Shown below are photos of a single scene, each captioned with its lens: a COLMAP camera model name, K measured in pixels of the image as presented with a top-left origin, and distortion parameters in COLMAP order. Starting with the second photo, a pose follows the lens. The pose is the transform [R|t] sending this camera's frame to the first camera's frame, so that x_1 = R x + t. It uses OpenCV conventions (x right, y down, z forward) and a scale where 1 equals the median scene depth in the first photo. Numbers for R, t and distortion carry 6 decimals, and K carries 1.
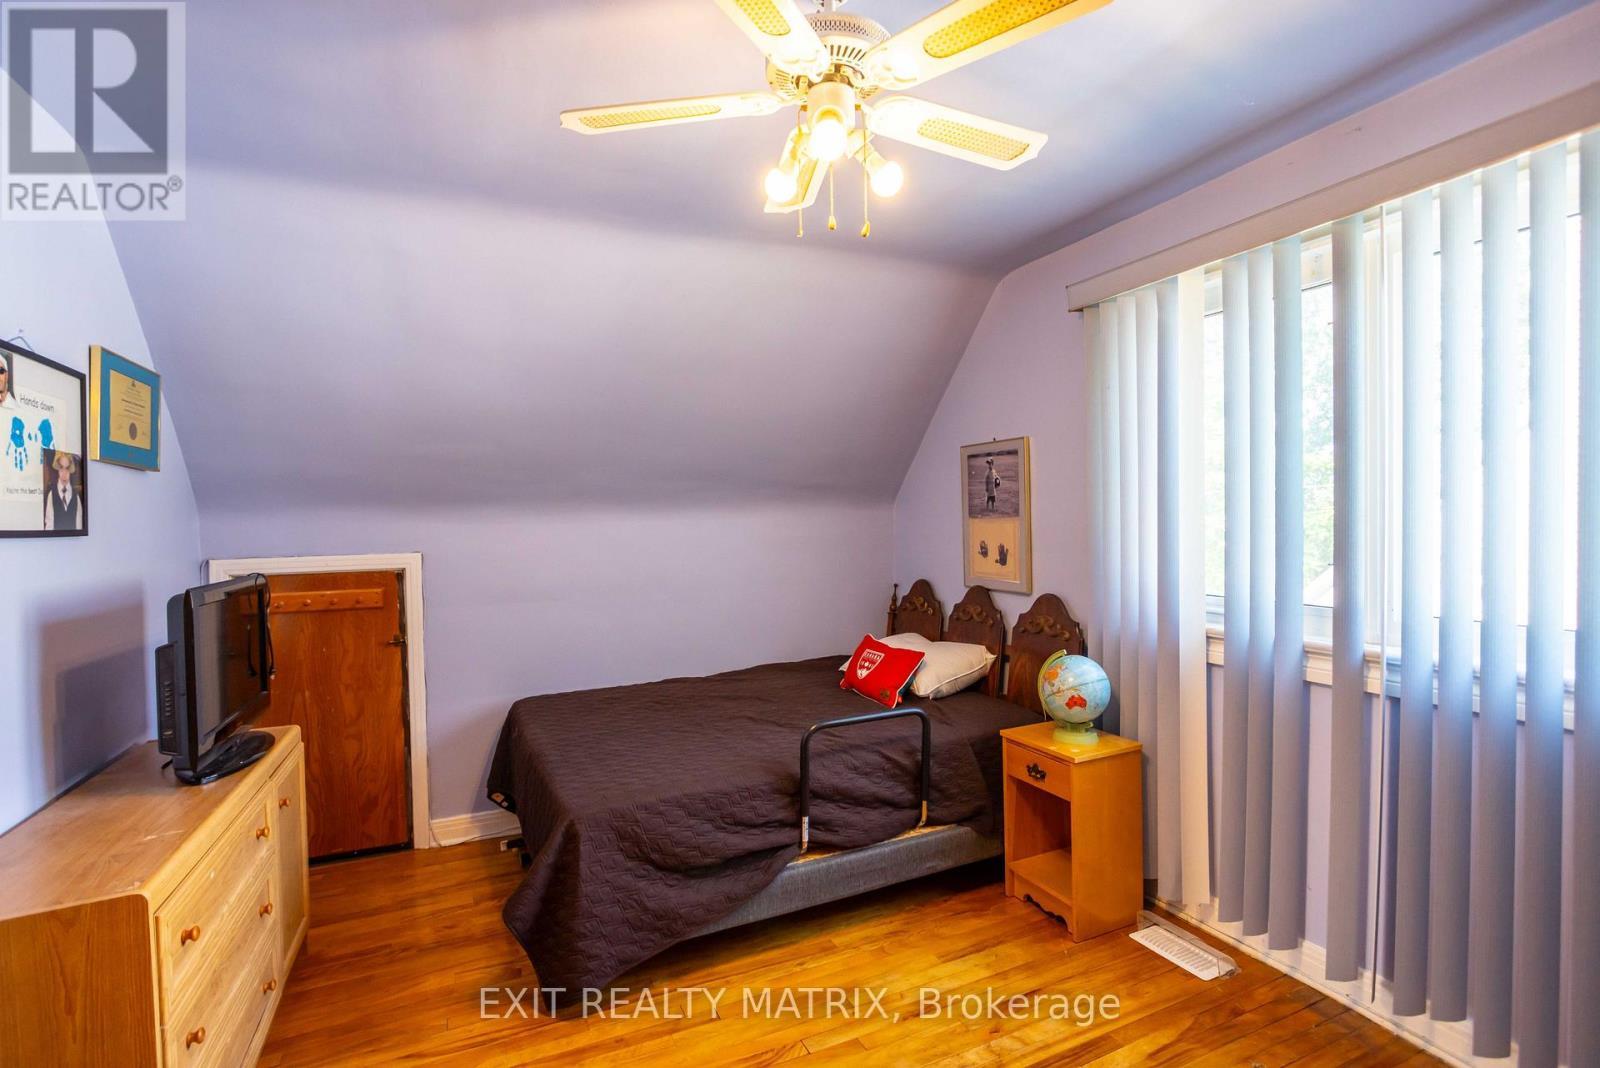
lens RADIAL K [[745.3, 0, 779.1], [0, 745.3, 532.3], [0, 0, 1]] dist [-0.038774, 0.029190]
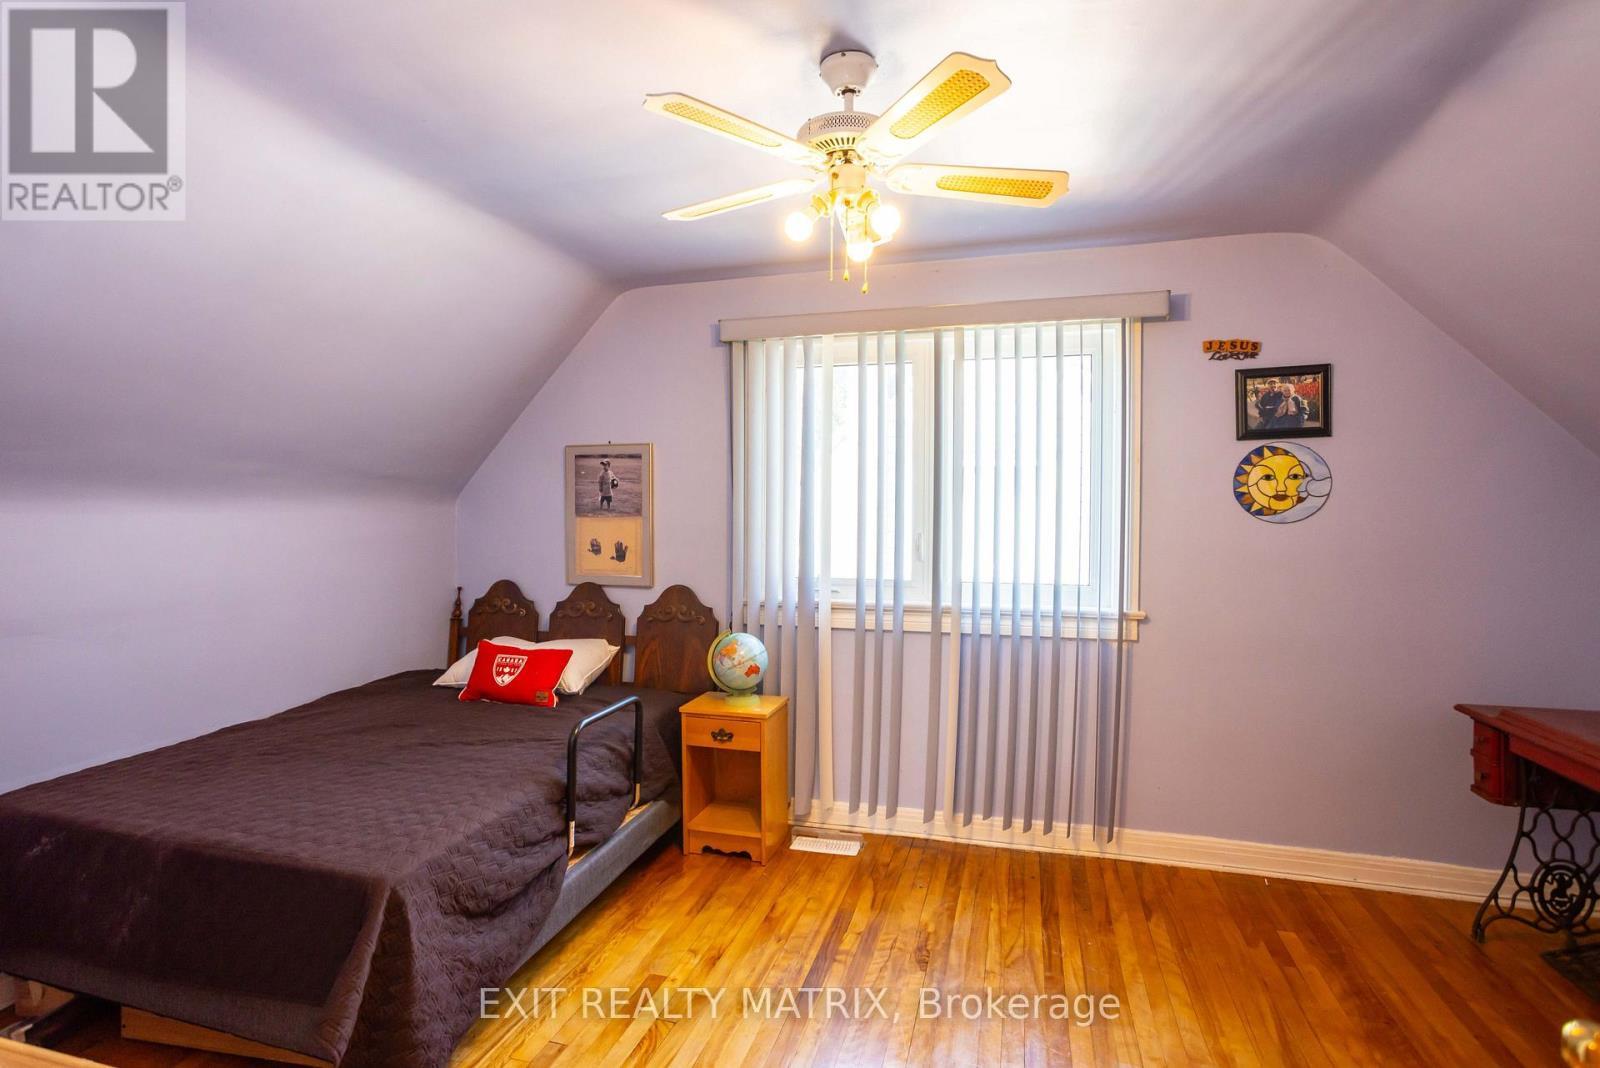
lens RADIAL K [[765.7, 0, 800.0], [0, 765.7, 534.0], [0, 0, 1]] dist [-0.043233, 0.031400]
pose [[0.669312, 0.002630, 0.742977, -0.451948], [-0.001480, 0.999996, -0.002207, 0.009133], [-0.742980, 0.000378, 0.669314, 0.103649]]
